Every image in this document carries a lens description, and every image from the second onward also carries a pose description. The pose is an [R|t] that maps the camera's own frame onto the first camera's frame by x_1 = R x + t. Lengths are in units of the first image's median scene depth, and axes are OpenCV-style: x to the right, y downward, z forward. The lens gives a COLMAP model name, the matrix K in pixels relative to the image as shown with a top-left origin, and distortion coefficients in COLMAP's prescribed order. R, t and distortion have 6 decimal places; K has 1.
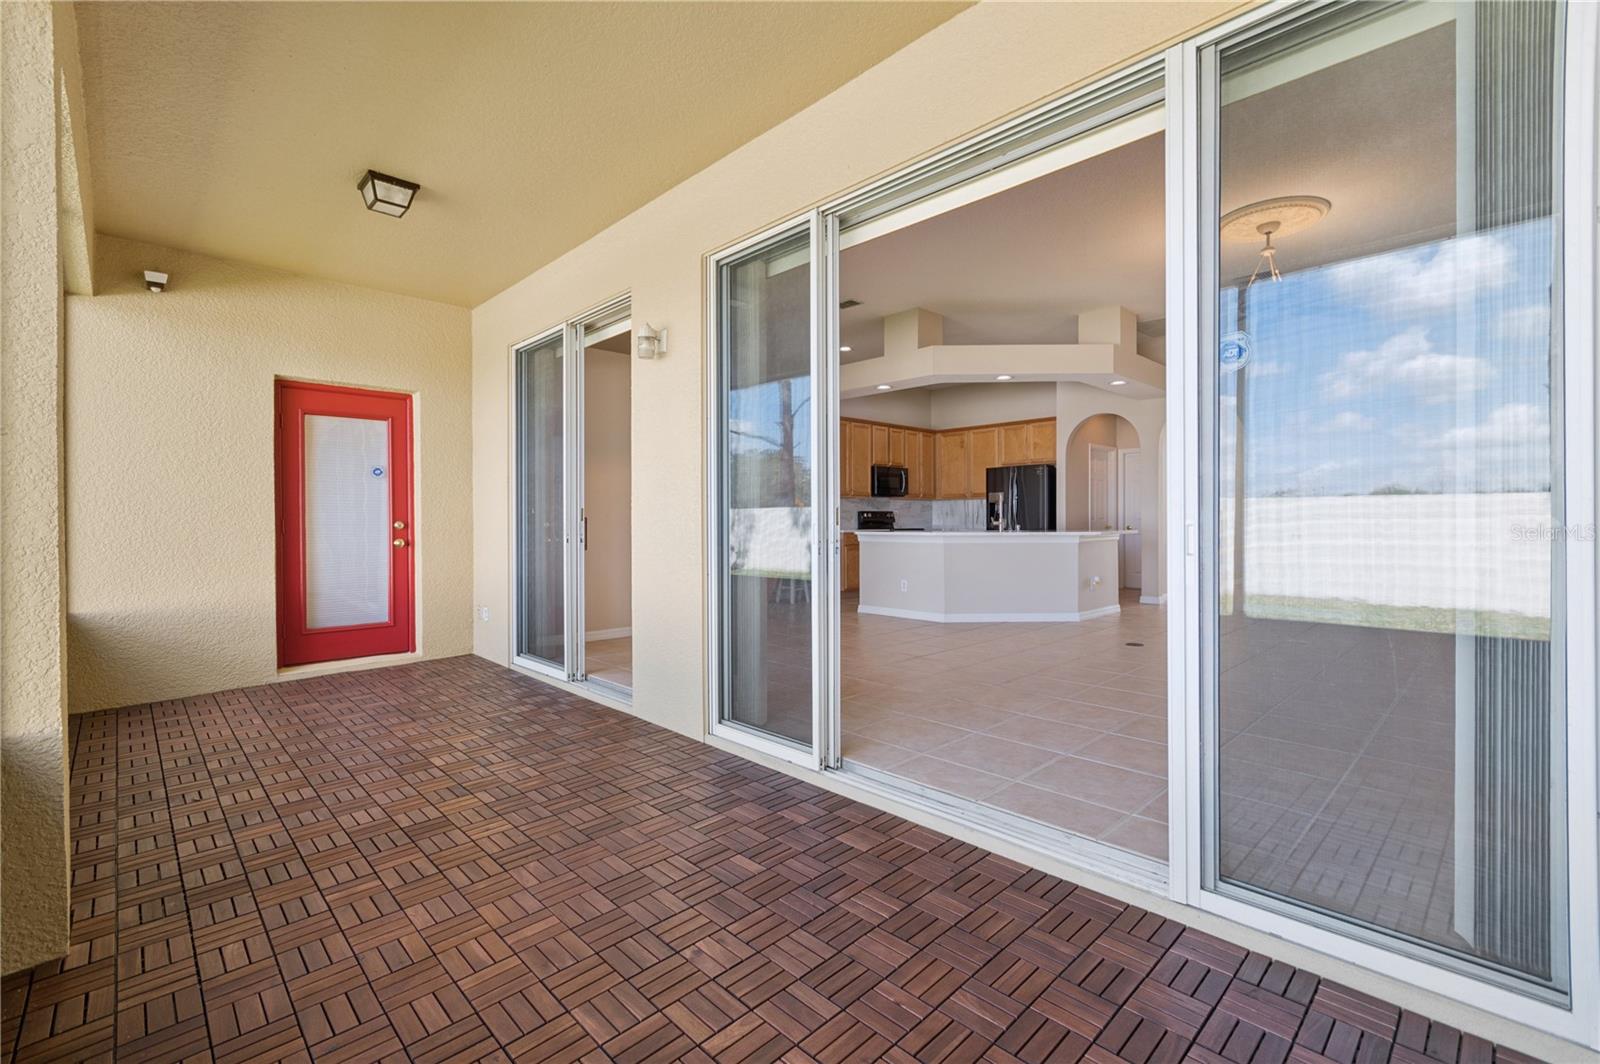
lens RADIAL K [[702.8, 0, 806.2], [0, 702.8, 527.0], [0, 0, 1]] dist [-0.000780, 0.000078]
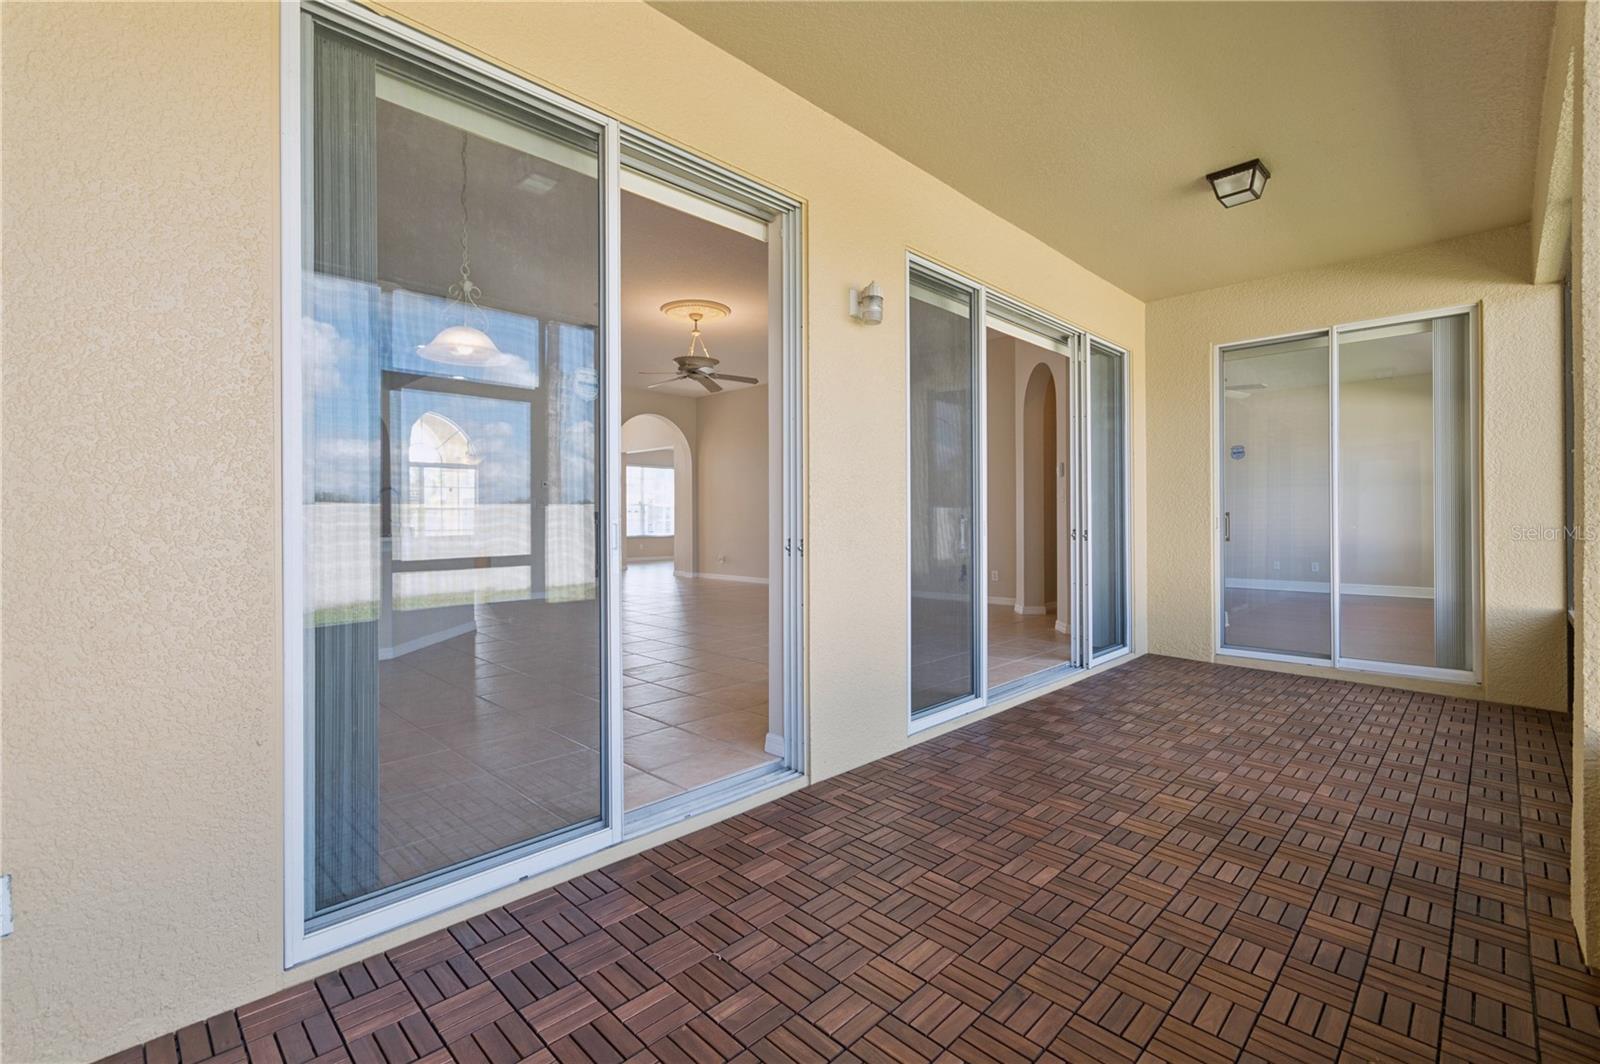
lens RADIAL K [[702.8, 0, 811.3], [0, 702.8, 517.1], [0, 0, 1]] dist [-0.000780, 0.000078]
pose [[-0.020747, 0.006734, 0.999762, -0.730729], [0.014779, 0.999870, -0.006428, -0.003974], [-0.999676, 0.014642, -0.020843, 0.755537]]
